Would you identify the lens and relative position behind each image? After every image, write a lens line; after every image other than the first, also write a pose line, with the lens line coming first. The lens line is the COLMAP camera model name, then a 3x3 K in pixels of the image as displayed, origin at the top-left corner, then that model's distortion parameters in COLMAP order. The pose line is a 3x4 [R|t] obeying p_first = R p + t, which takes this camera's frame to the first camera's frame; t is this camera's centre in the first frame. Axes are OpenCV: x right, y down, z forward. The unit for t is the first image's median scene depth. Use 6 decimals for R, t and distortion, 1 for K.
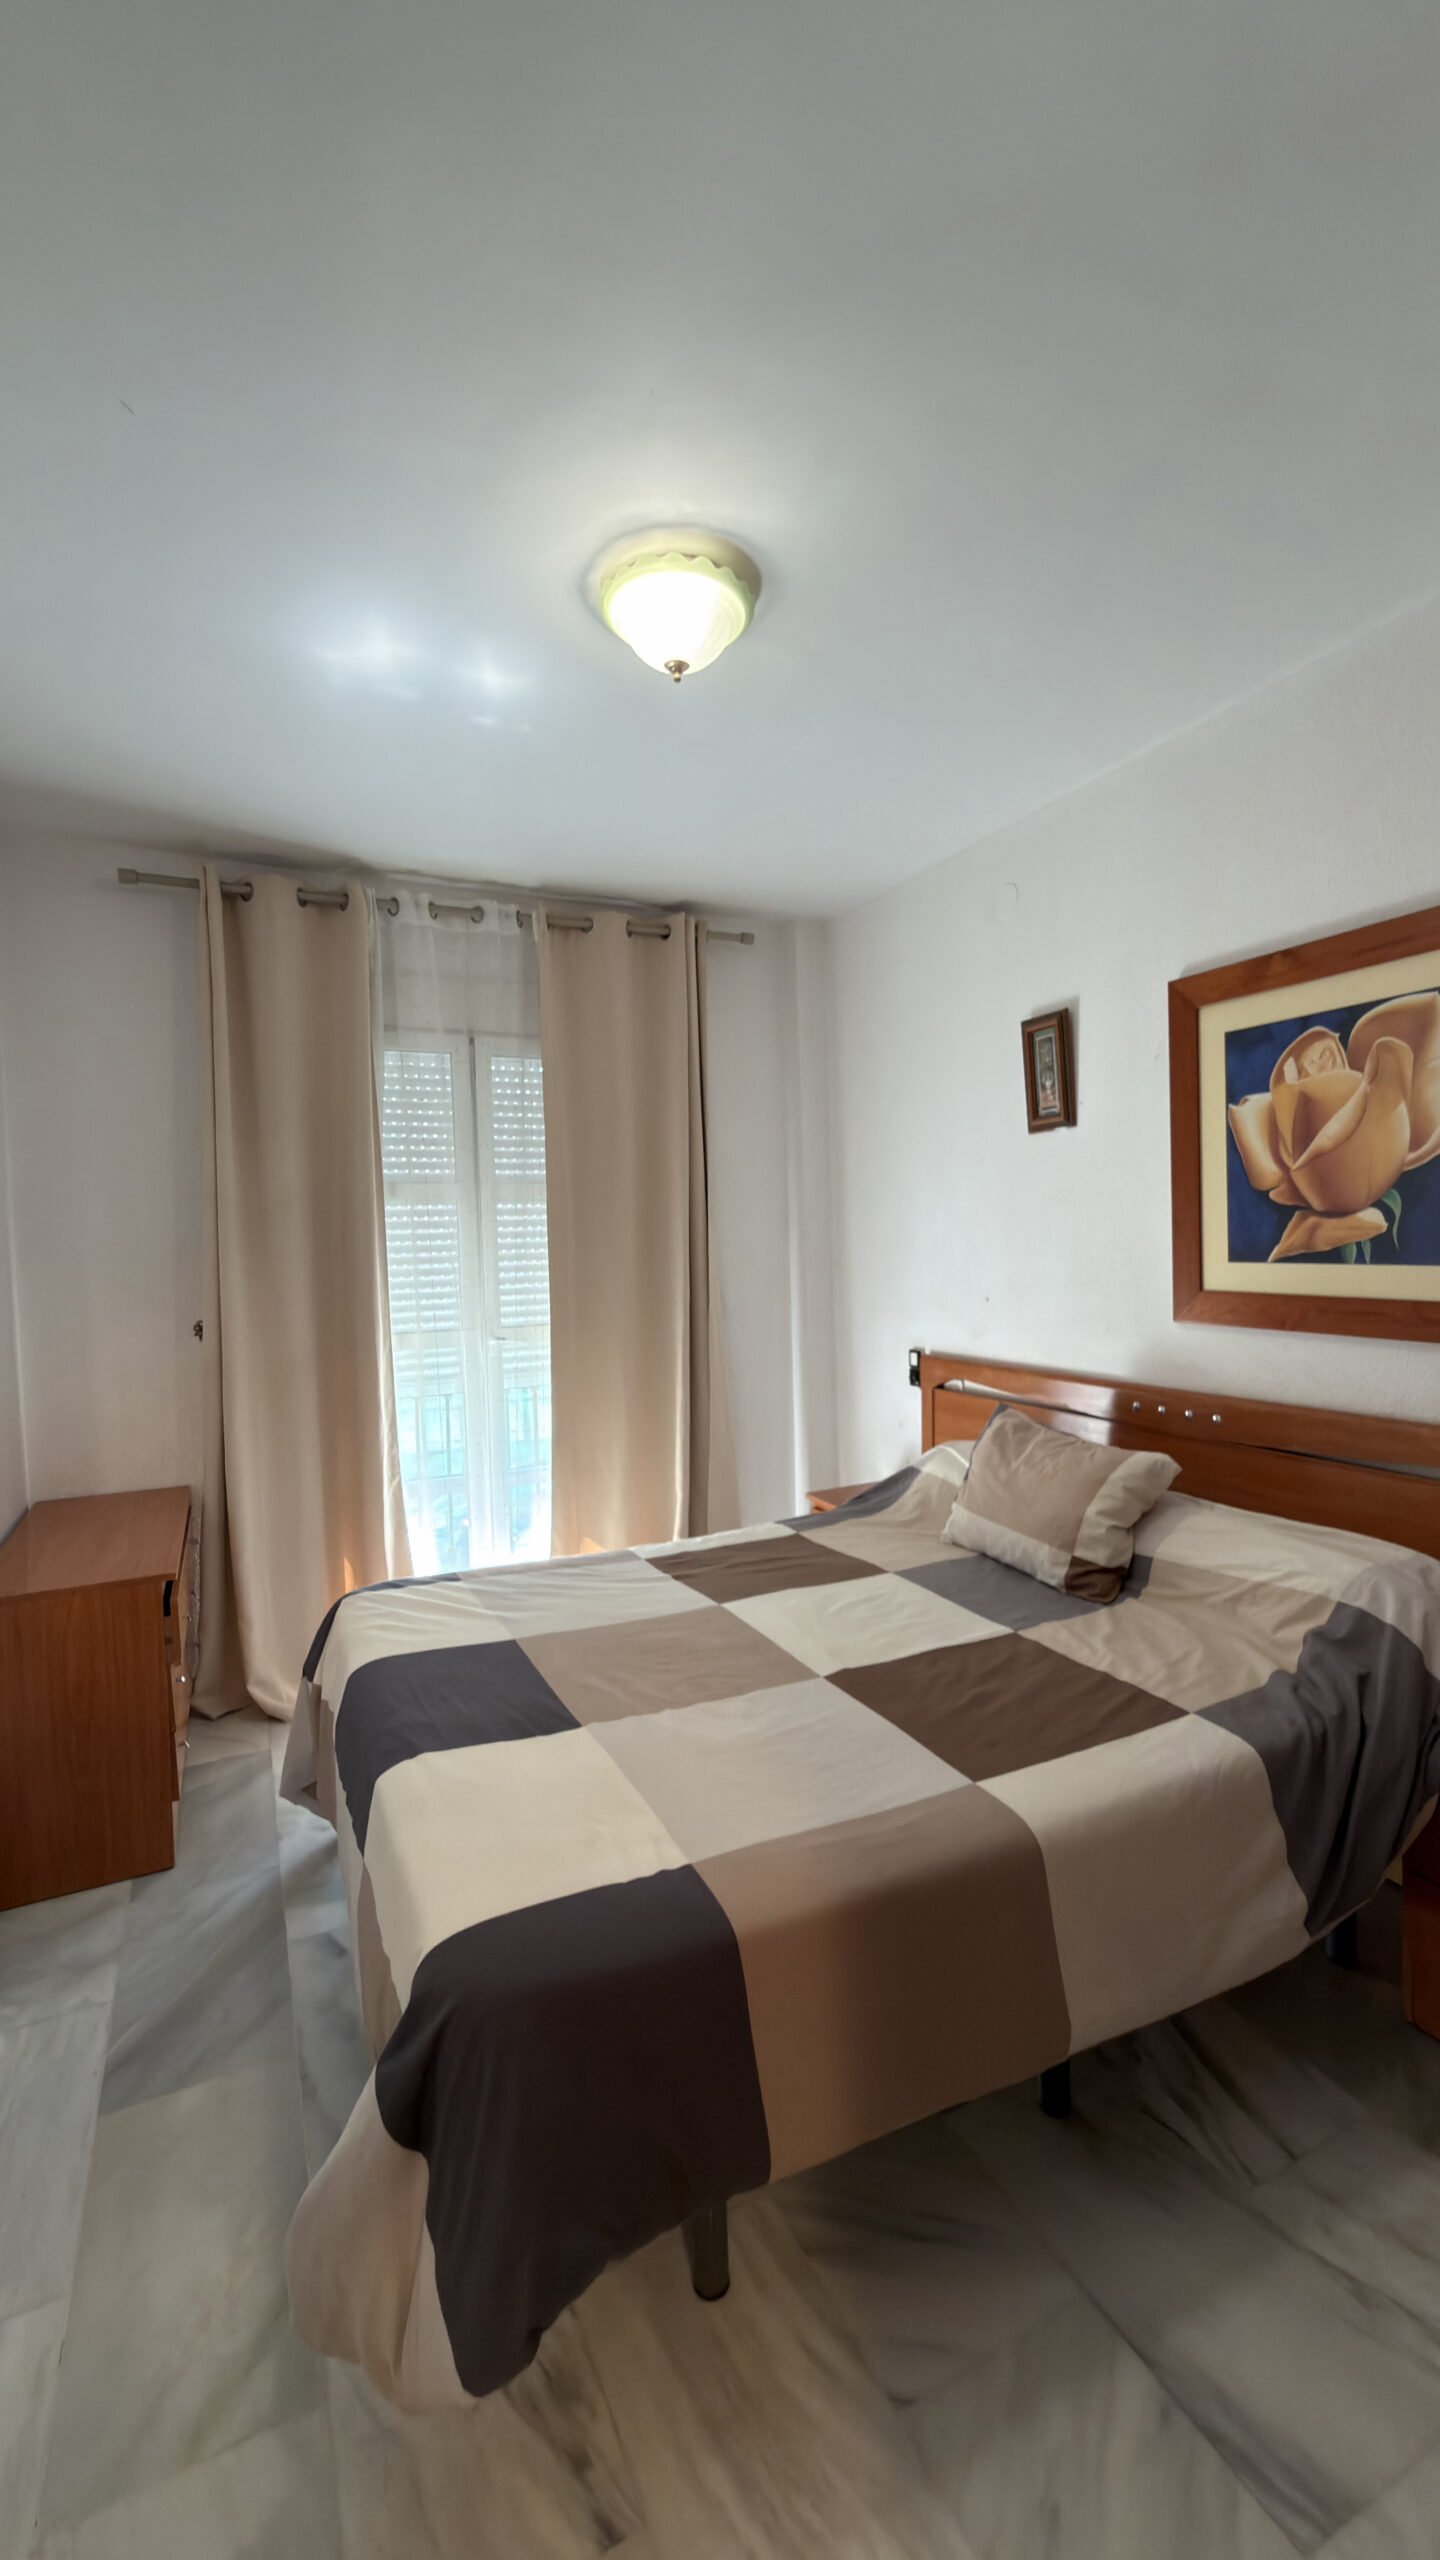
lens RADIAL K [[1020.7, 0, 734.5], [0, 1020.7, 1273.8], [0, 0, 1]] dist [-0.005193, 0.001757]
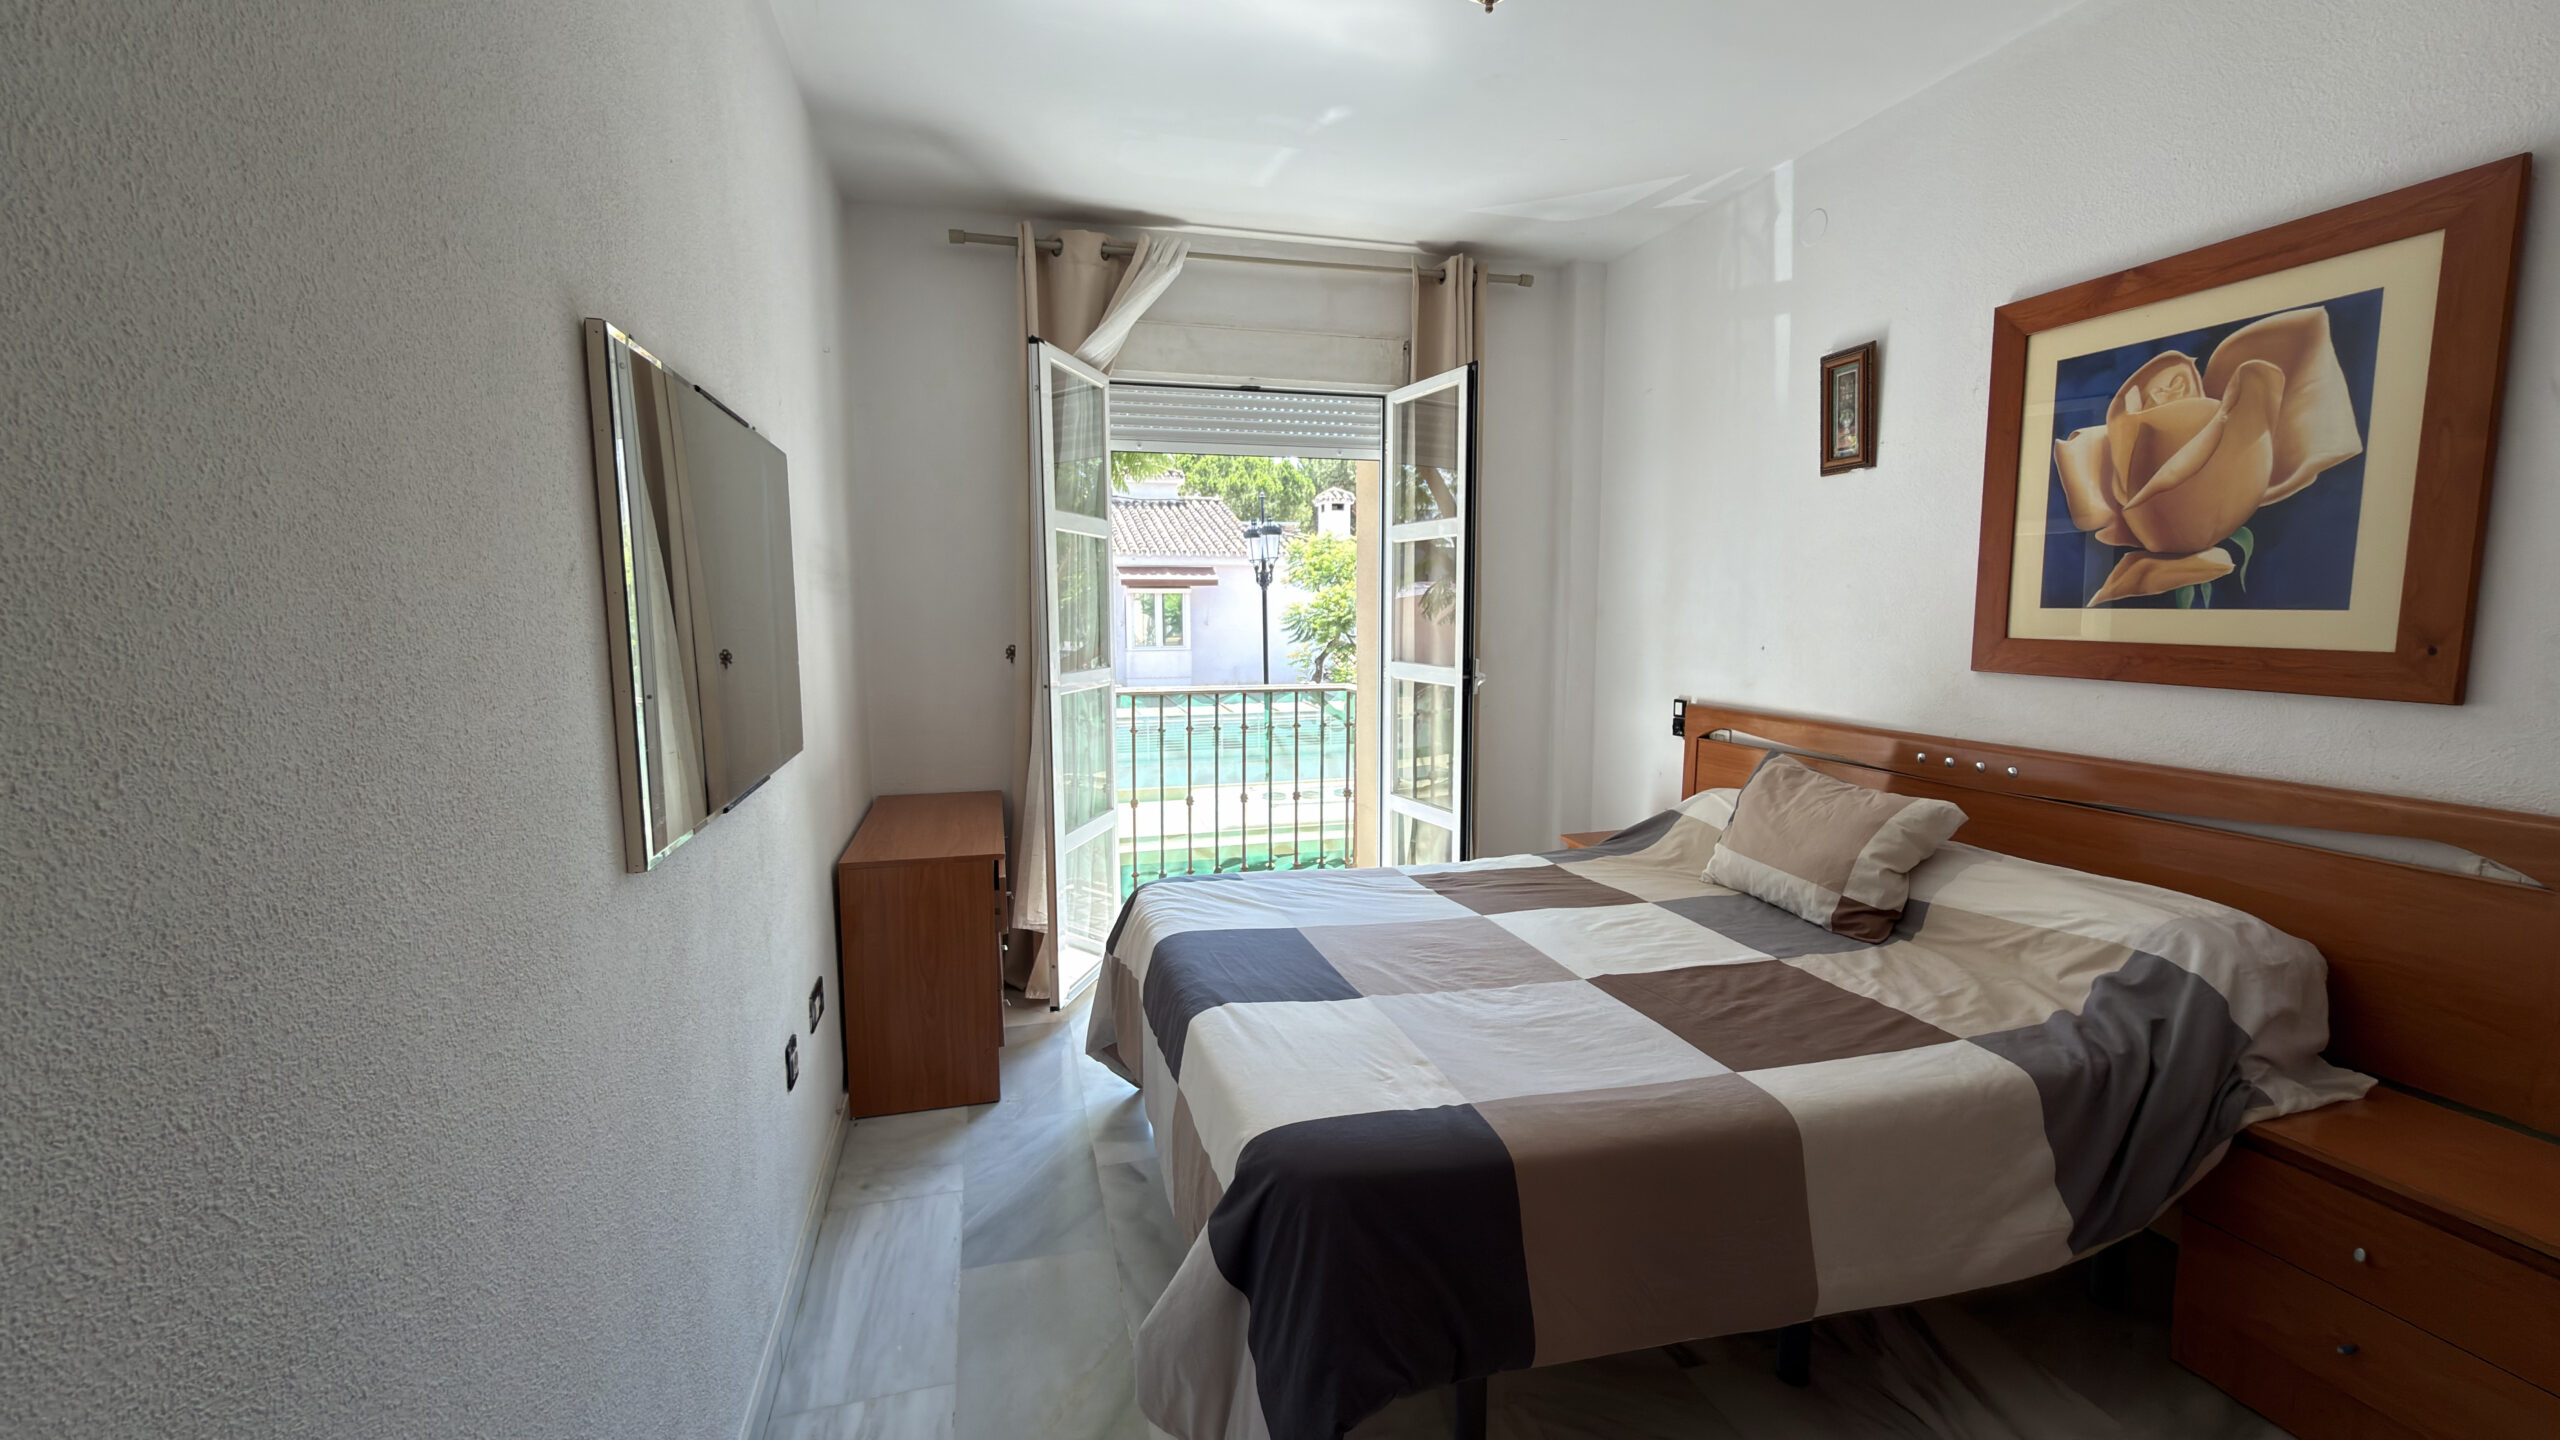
lens RADIAL K [[1020.7, 0, 1287.6], [0, 1020.7, 719.4], [0, 0, 1]] dist [-0.005193, 0.001757]
pose [[0.983290, 0.044180, -0.176605, -0.036720], [-0.030405, 0.996334, 0.079960, 0.040873], [0.179490, -0.073254, 0.981029, -0.072203]]
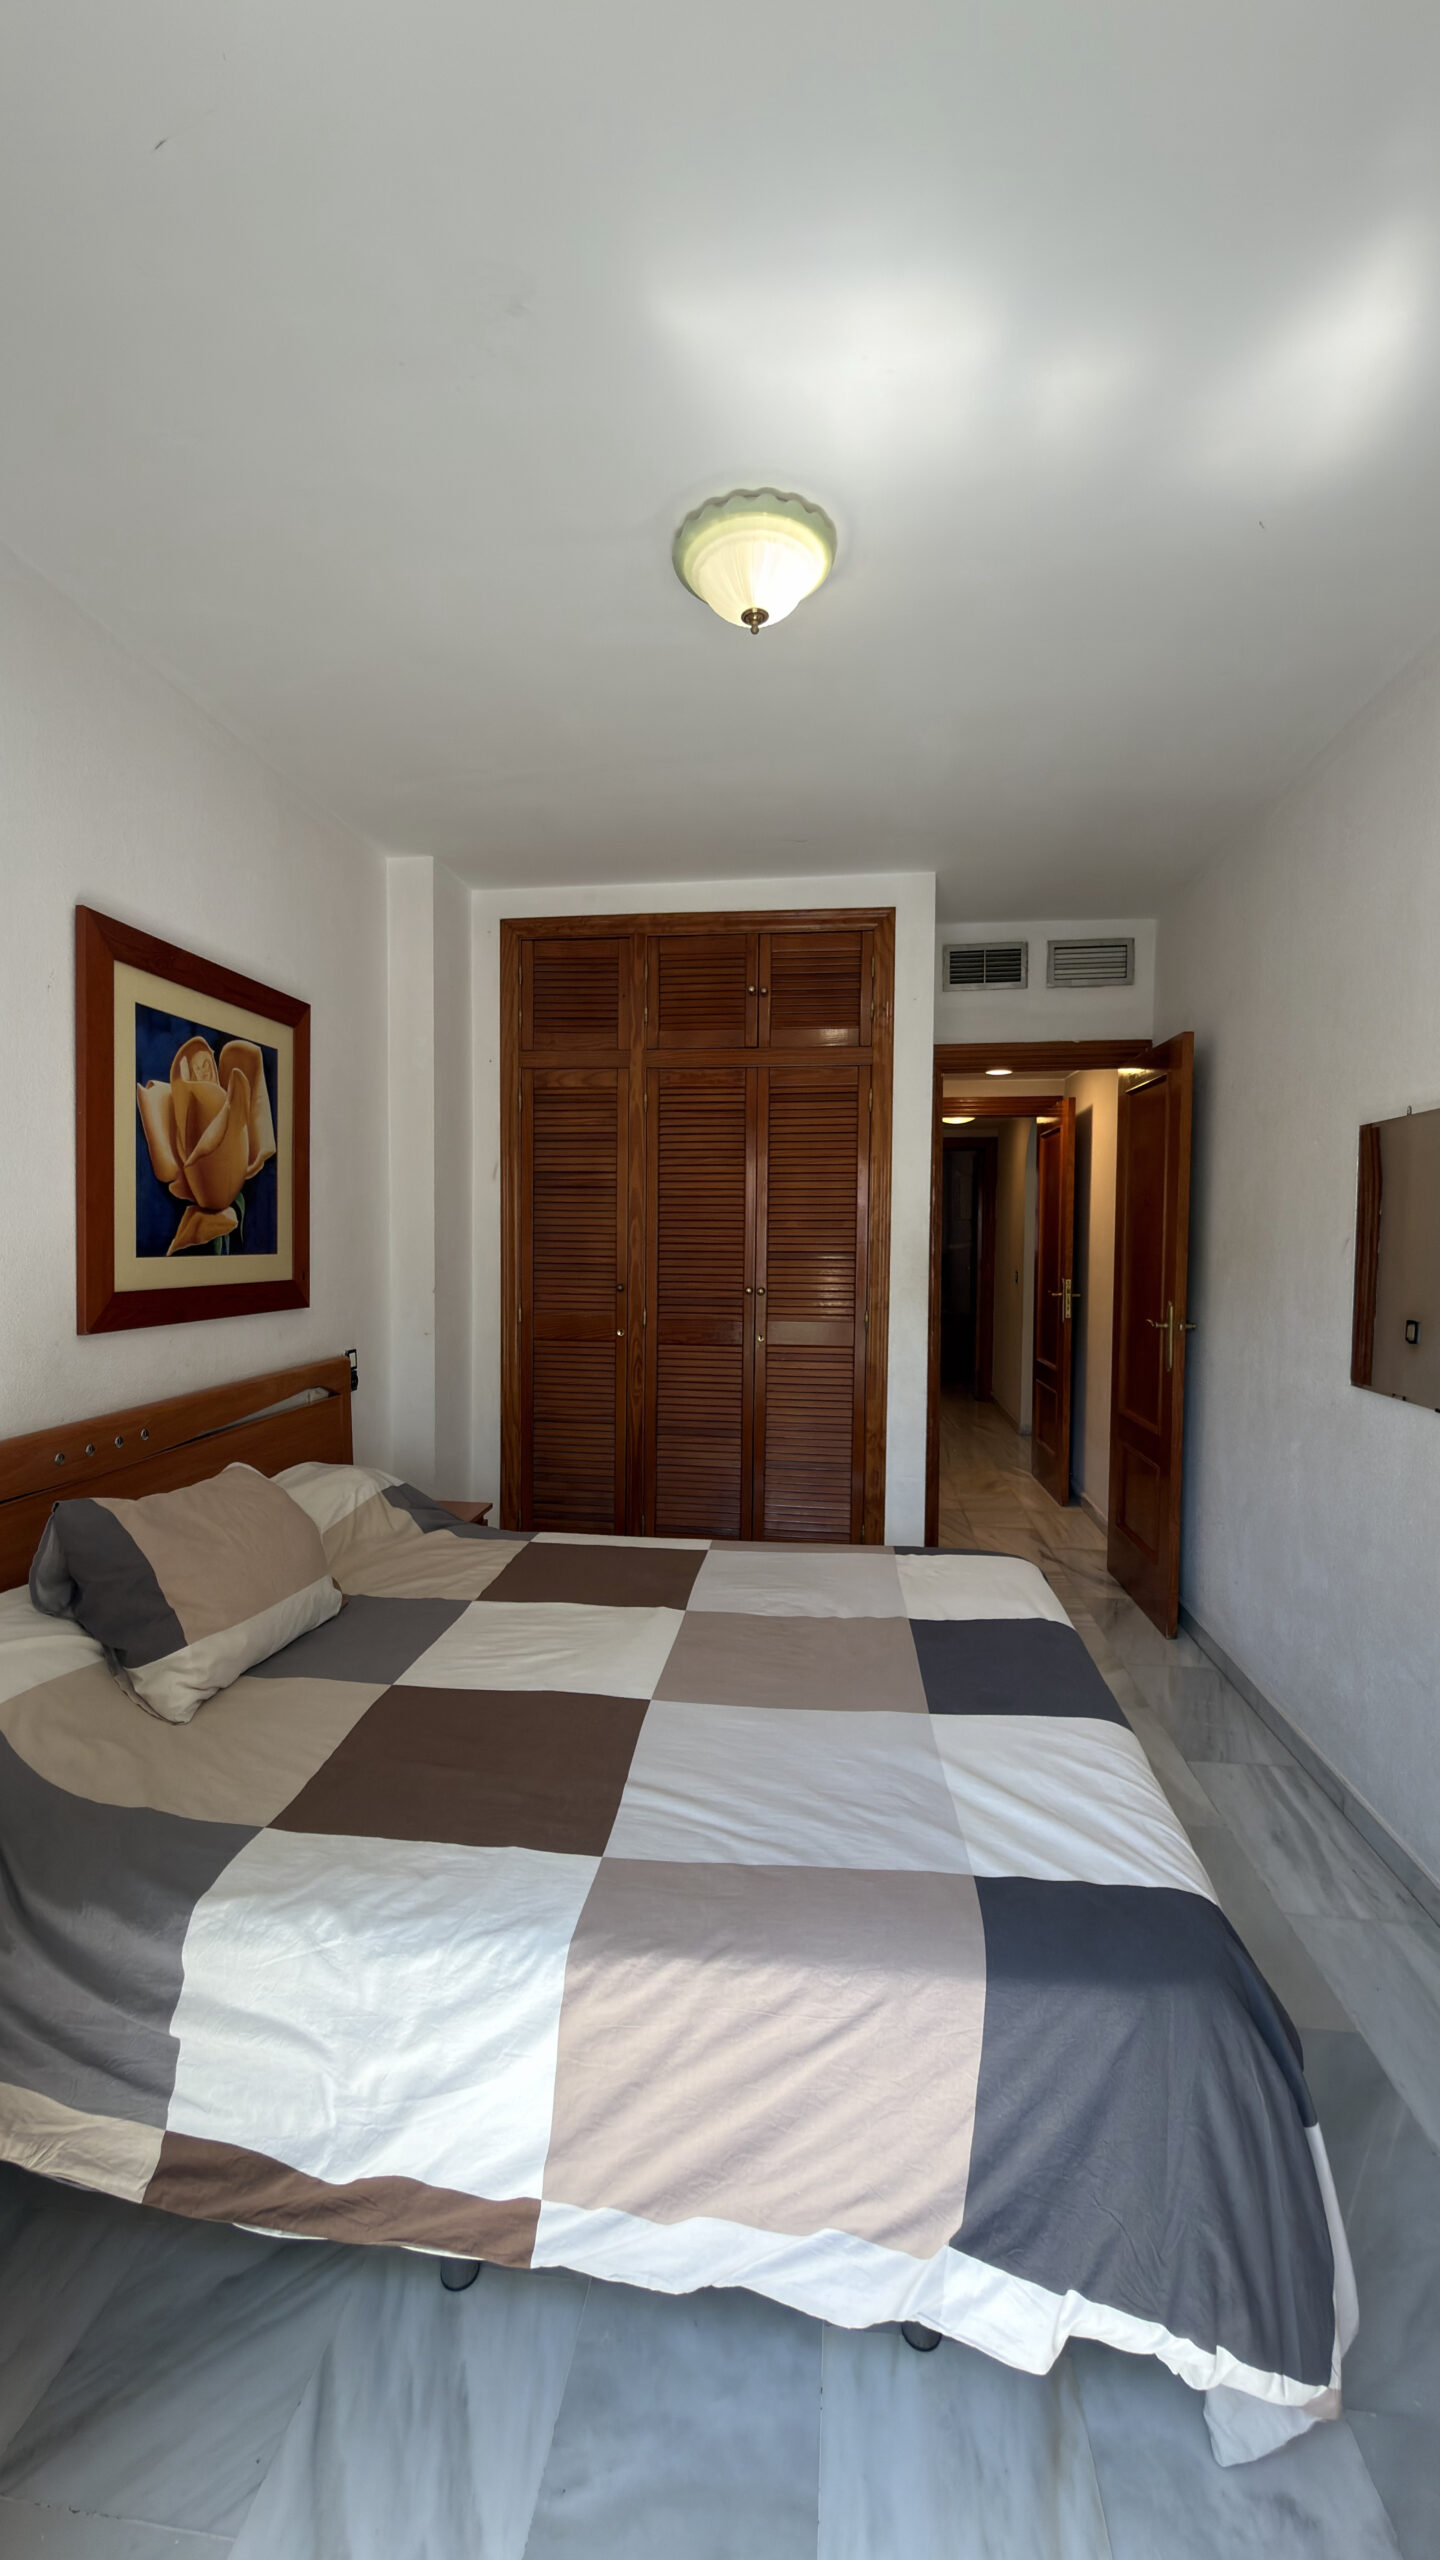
lens RADIAL K [[1020.7, 0, 720.0], [0, 1020.7, 1276.9], [0, 0, 1]] dist [-0.005193, 0.001757]
pose [[-0.835266, -0.000173, 0.549846, -0.479978], [0.038442, 0.997535, 0.058711, -0.030266], [-0.548500, 0.070176, -0.833200, 1.606224]]
